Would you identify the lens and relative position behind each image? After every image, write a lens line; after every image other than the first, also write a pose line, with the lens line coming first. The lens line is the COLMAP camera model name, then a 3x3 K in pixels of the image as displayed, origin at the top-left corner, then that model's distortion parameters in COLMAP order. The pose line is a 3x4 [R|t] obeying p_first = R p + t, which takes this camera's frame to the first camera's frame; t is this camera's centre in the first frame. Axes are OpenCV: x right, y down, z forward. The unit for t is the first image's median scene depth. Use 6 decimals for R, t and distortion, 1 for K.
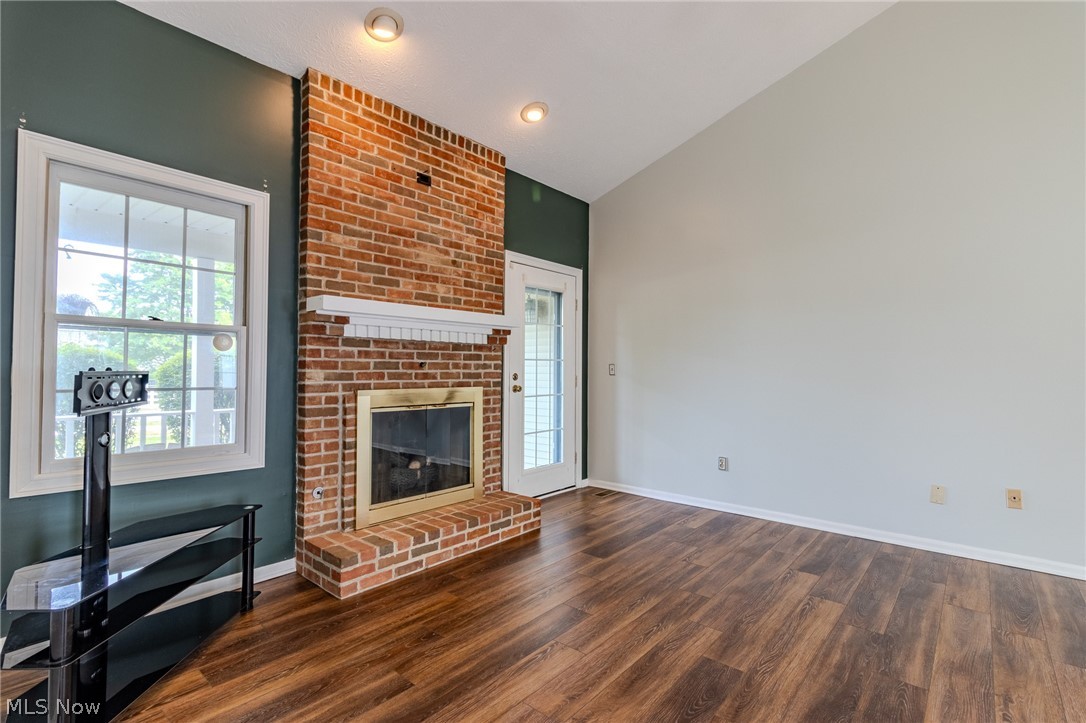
lens RADIAL K [[514.1, 0, 543.0], [0, 514.1, 361.5], [0, 0, 1]] dist [0.002542, 0.000828]
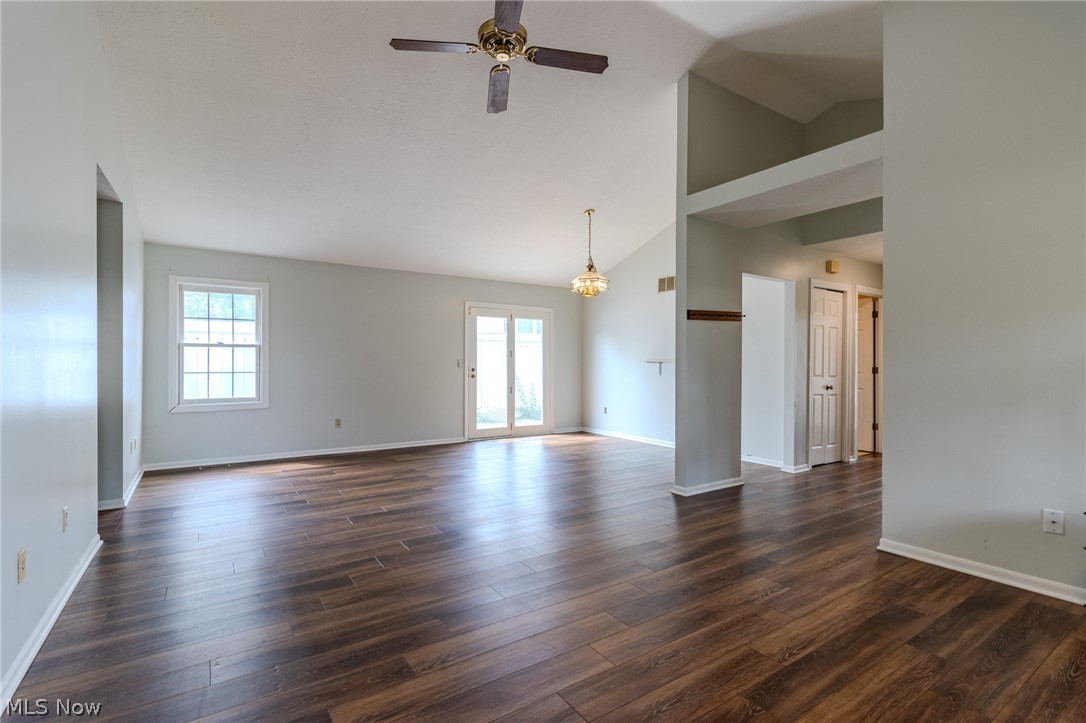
lens RADIAL K [[508.9, 0, 547.8], [0, 508.9, 362.8], [0, 0, 1]] dist [0.003325, 0.000339]
pose [[-0.963772, -0.007464, 0.266621, 0.120369], [-0.011160, 0.999861, -0.012349, 0.017813], [-0.266492, -0.014877, -0.963722, 1.281054]]
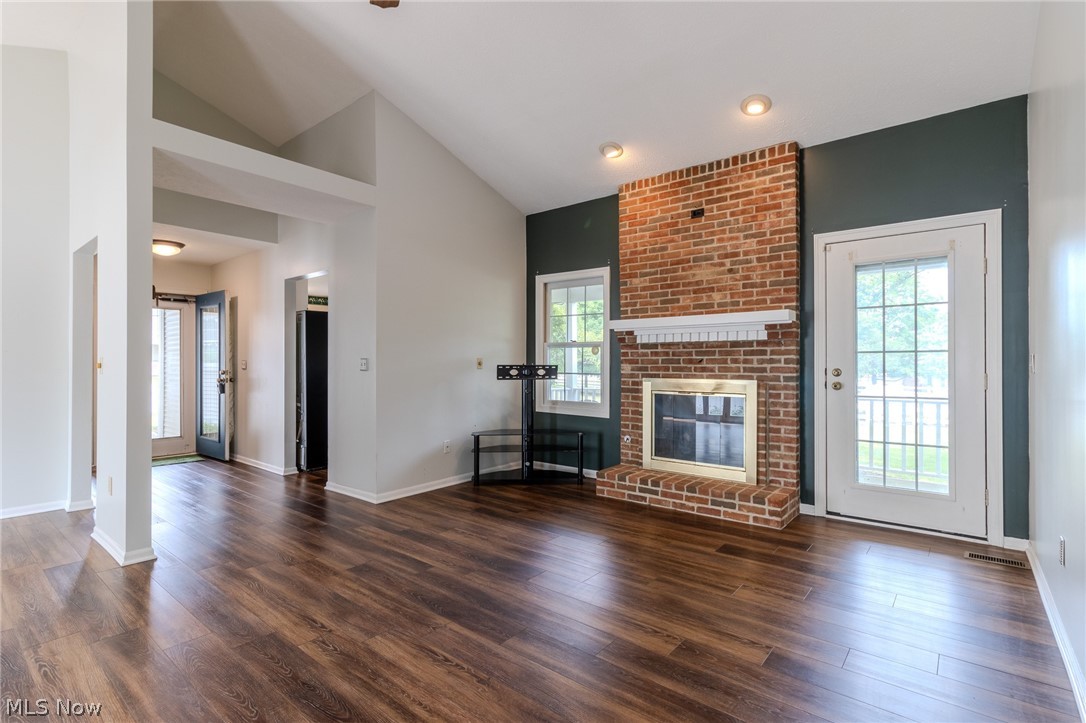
lens RADIAL K [[514.1, 0, 543.0], [0, 514.1, 361.5], [0, 0, 1]] dist [0.002542, 0.000828]
pose [[0.021710, -0.007849, -0.999733, 1.034969], [0.015732, 0.999848, -0.007509, 0.012693], [0.999641, -0.015564, 0.021830, 0.598320]]
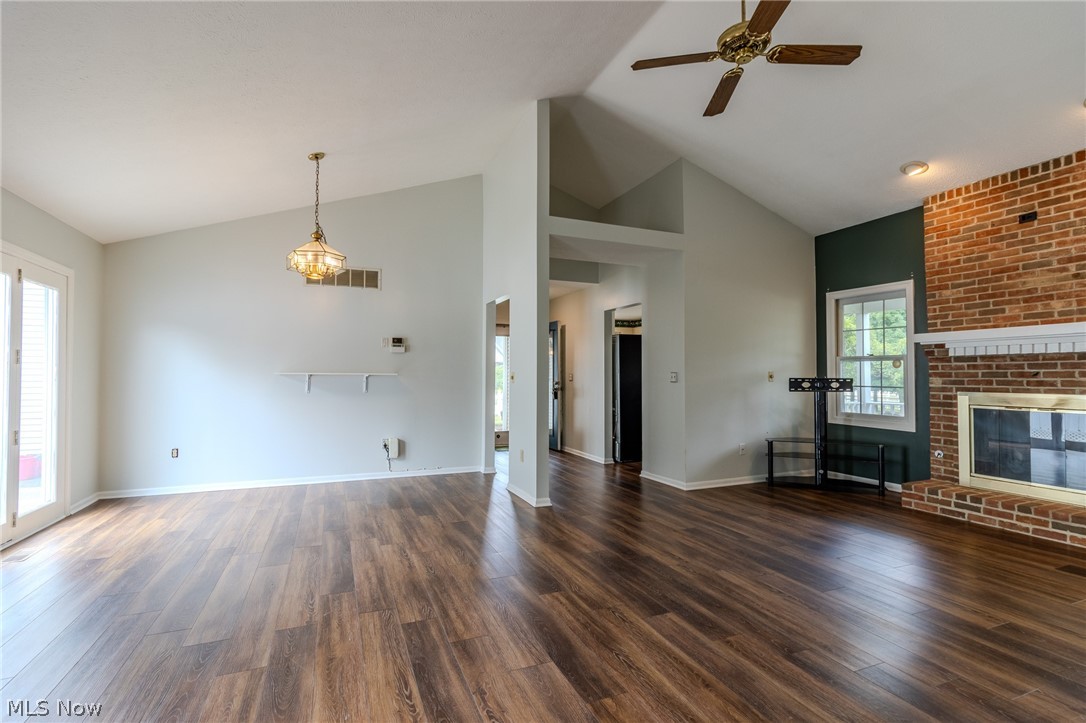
lens RADIAL K [[508.9, 0, 547.8], [0, 508.9, 362.8], [0, 0, 1]] dist [0.003325, 0.000339]
pose [[-0.446607, -0.029473, -0.894245, 1.328285], [0.010151, 0.999226, -0.038003, 0.014672], [0.894673, -0.026050, -0.445962, 0.535076]]
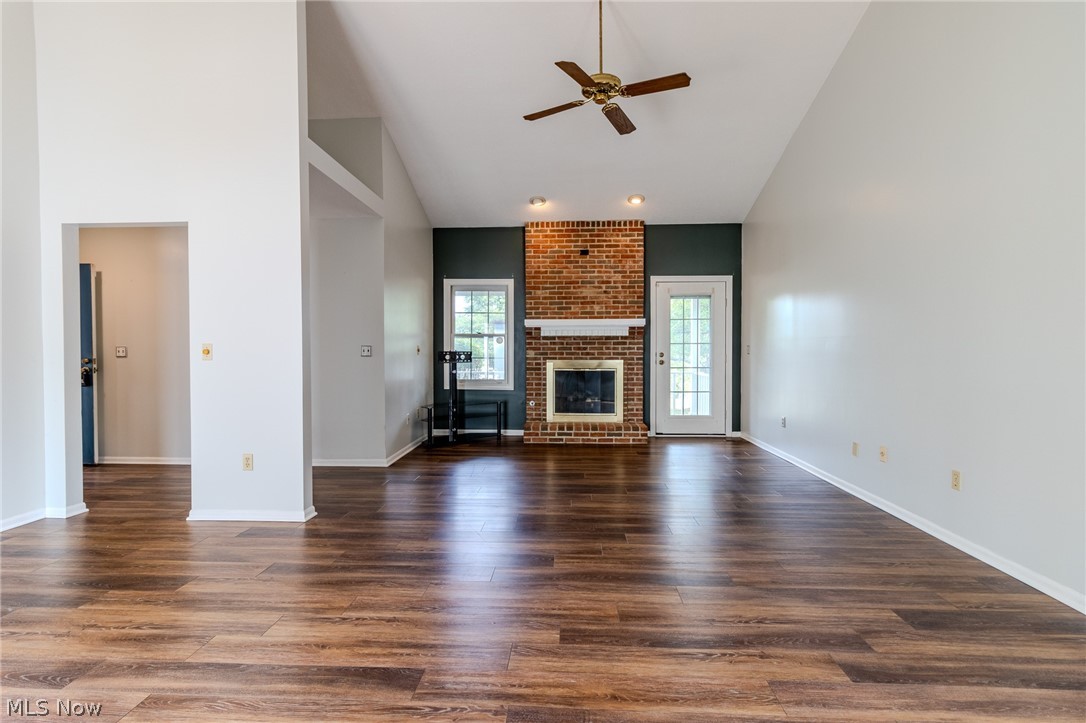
lens RADIAL K [[514.1, 0, 543.0], [0, 514.1, 361.5], [0, 0, 1]] dist [0.002542, 0.000828]
pose [[0.608022, 0.009603, -0.793862, 1.237775], [0.017274, 0.999530, 0.025322, 0.005598], [0.793732, -0.029109, 0.607571, -0.319449]]
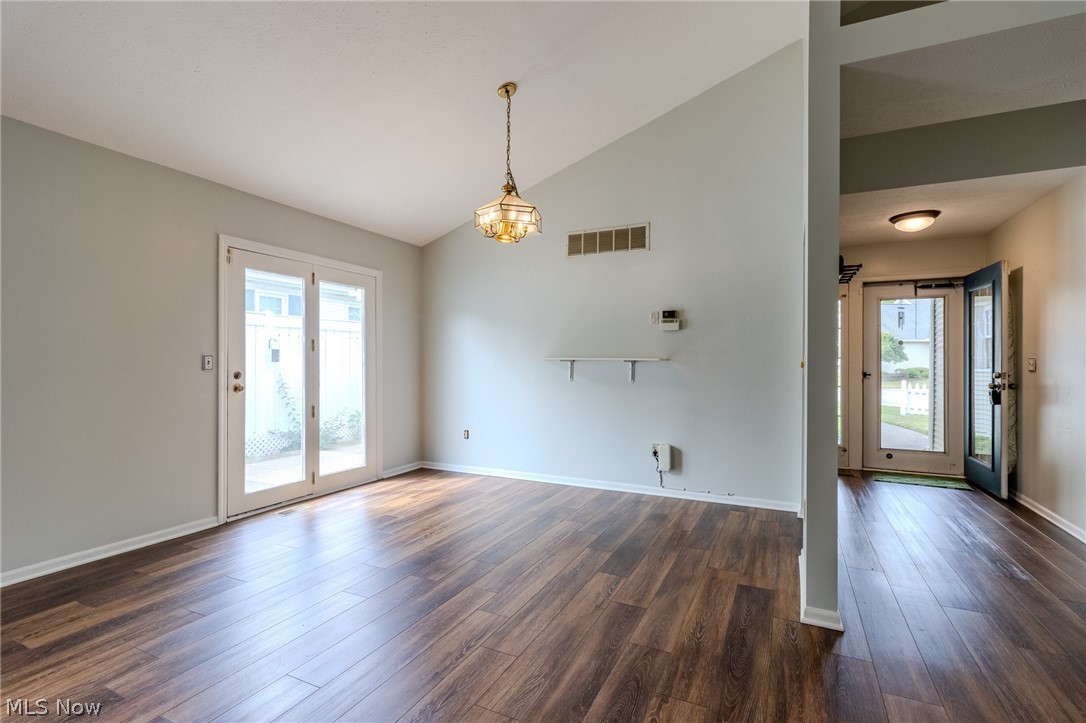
lens RADIAL K [[504.4, 0, 546.1], [0, 504.4, 361.9], [0, 0, 1]] dist [0.000858, 0.000187]
pose [[-0.967064, -0.007803, -0.254413, 0.649017], [-0.003970, 0.999871, -0.015575, 0.010192], [0.254502, -0.014052, -0.966970, 0.465206]]
